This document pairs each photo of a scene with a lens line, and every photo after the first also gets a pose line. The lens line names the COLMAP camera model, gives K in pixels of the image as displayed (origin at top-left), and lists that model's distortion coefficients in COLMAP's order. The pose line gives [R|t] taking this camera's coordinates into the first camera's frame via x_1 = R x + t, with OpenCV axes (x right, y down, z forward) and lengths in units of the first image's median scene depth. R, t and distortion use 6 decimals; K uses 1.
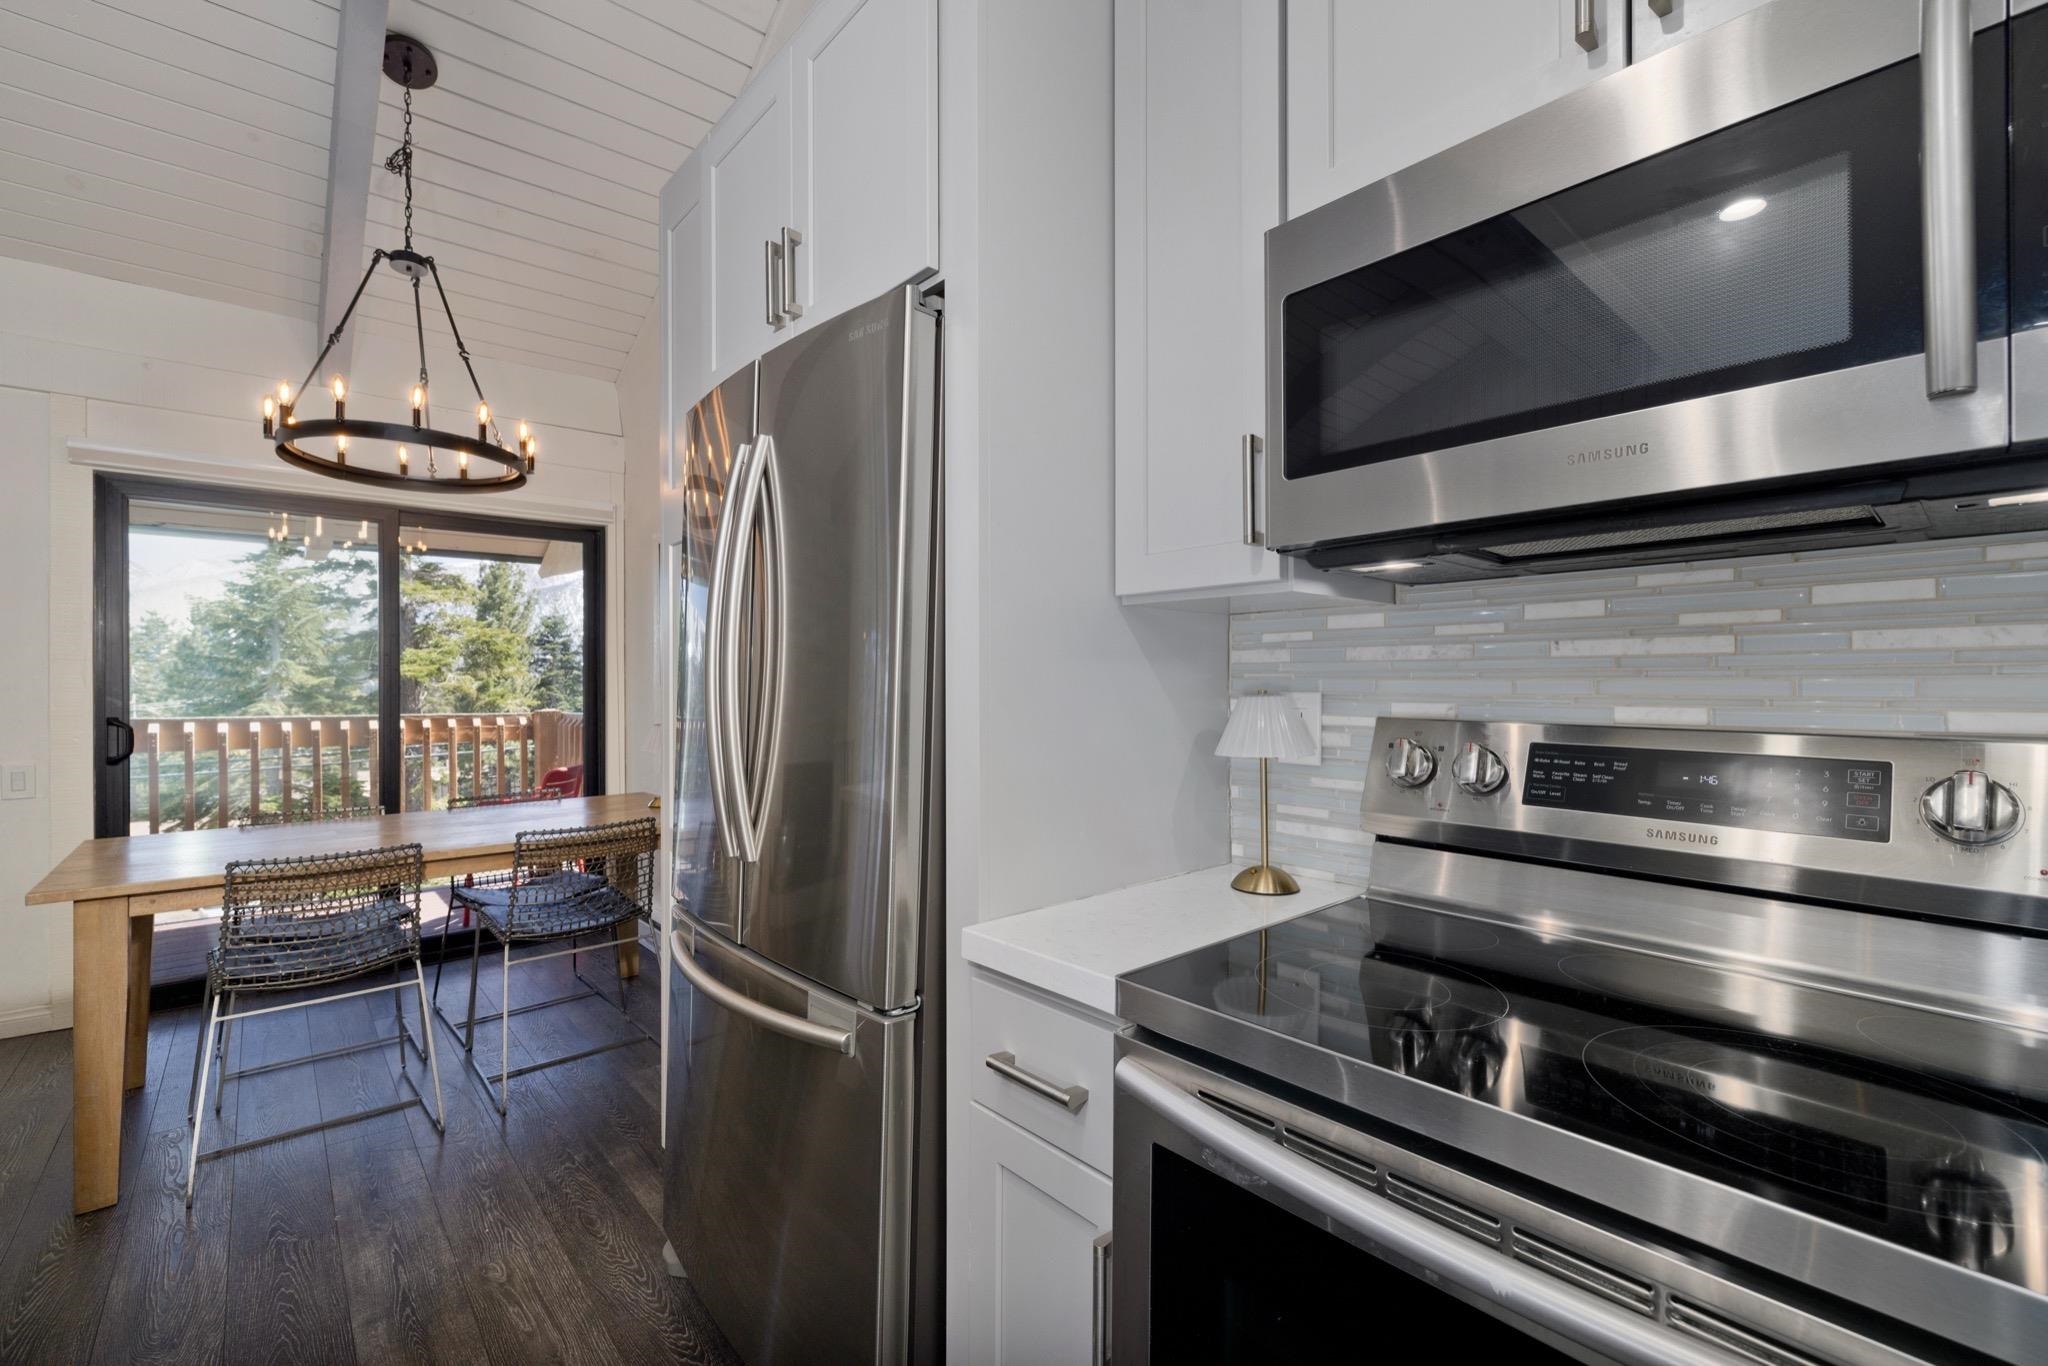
lens RADIAL K [[873.6, 0, 1015.7], [0, 873.6, 683.8], [0, 0, 1]] dist [-0.000470, -0.000123]
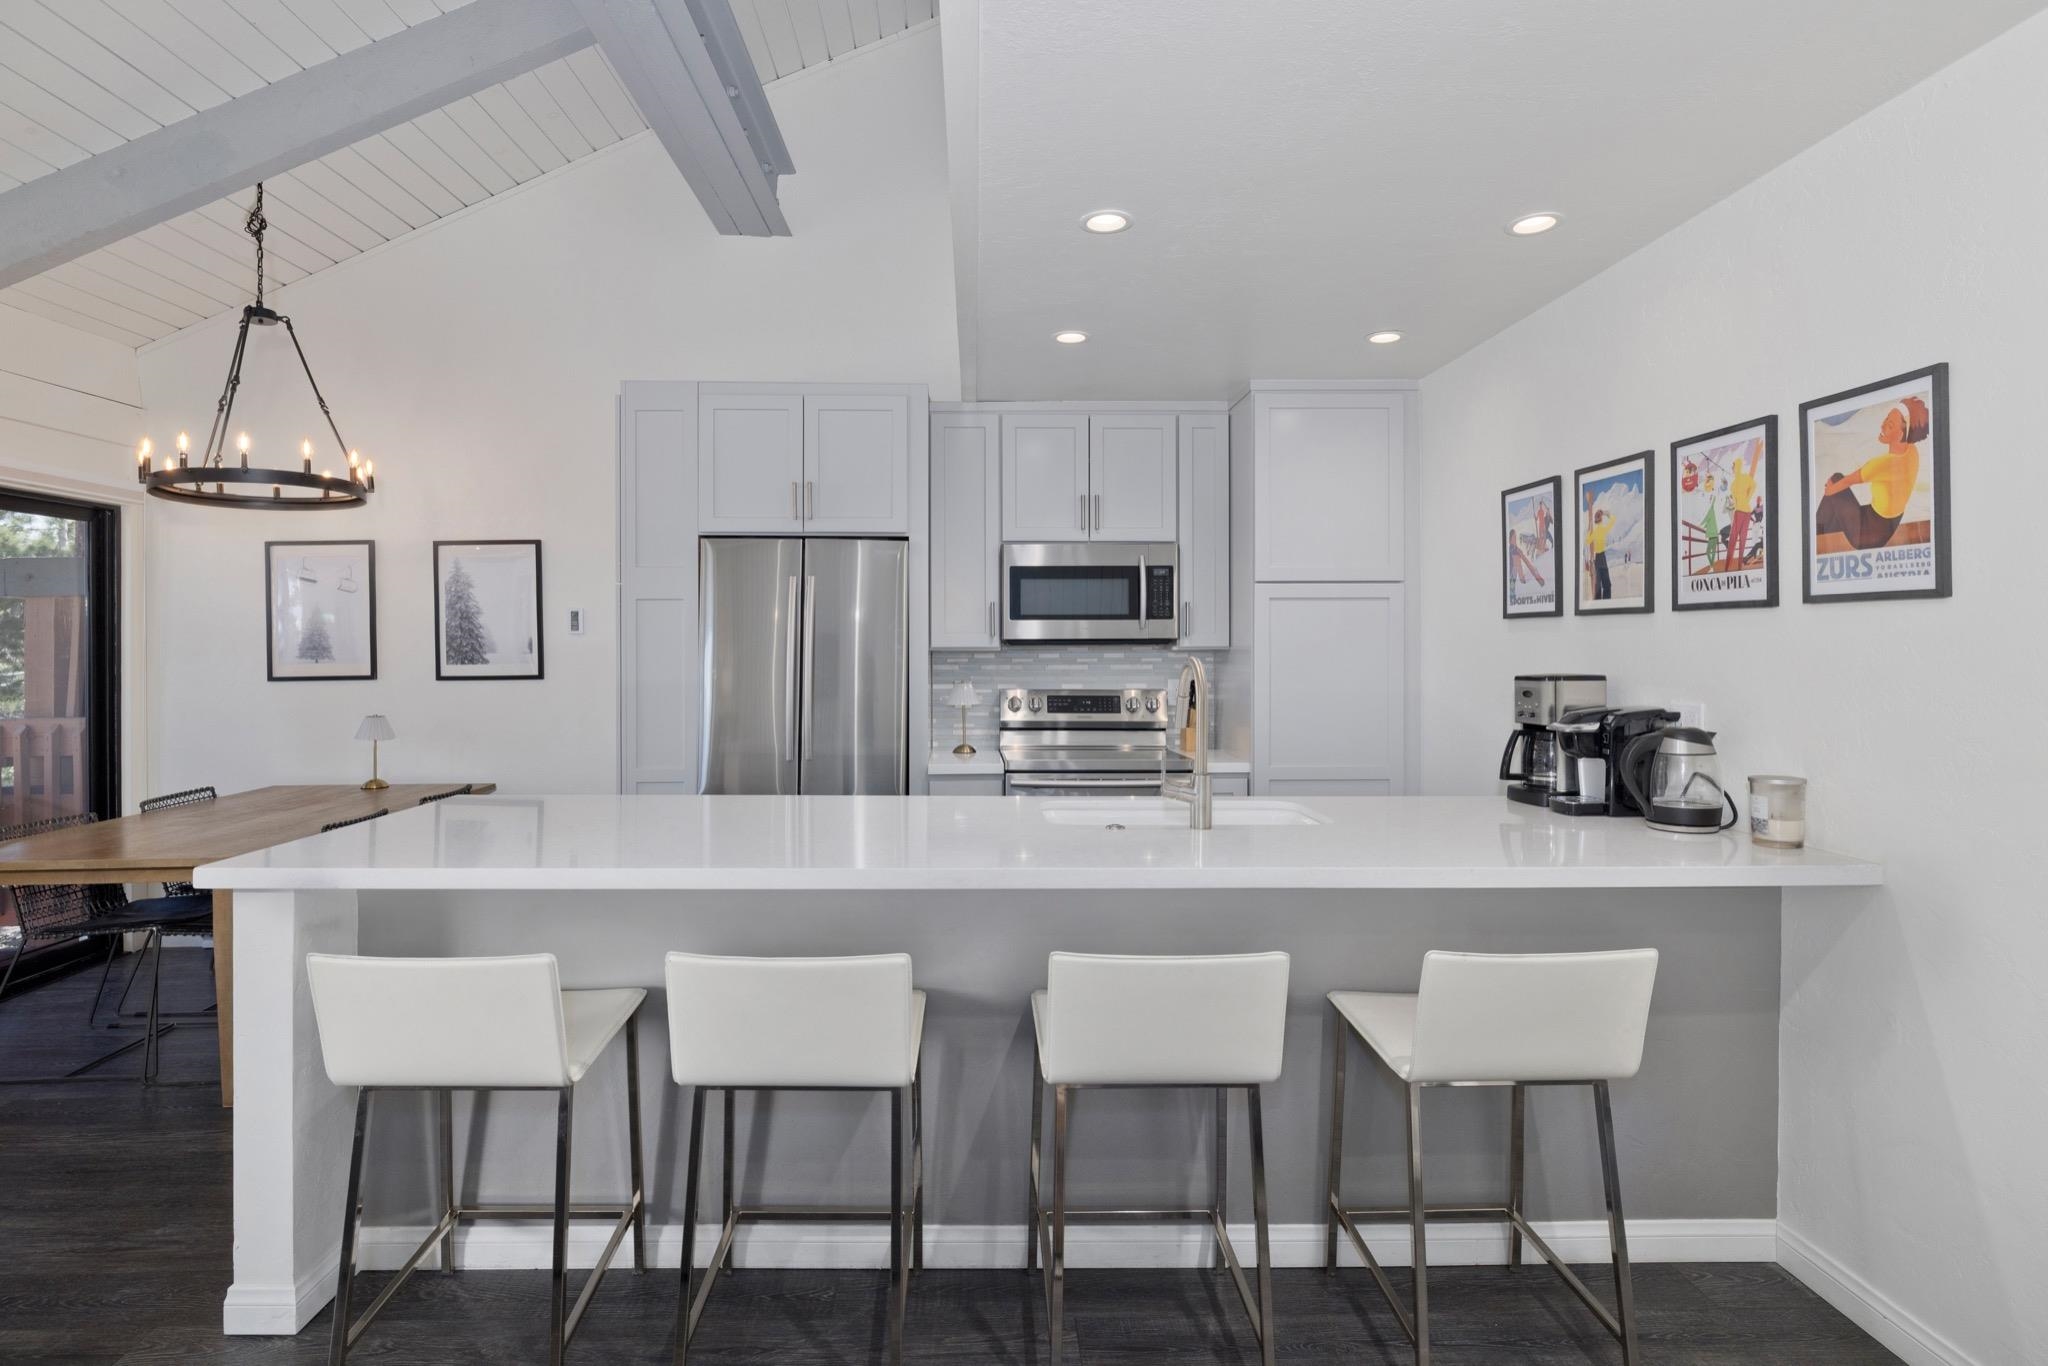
lens RADIAL K [[1038.1, 0, 991.5], [0, 1038.1, 657.1], [0, 0, 1]] dist [-0.003591, 0.002583]
pose [[0.629790, -0.003327, 0.776759, -0.981094], [0.001965, 0.999994, 0.002690, -0.033738], [-0.776763, -0.000168, 0.629793, -0.507133]]
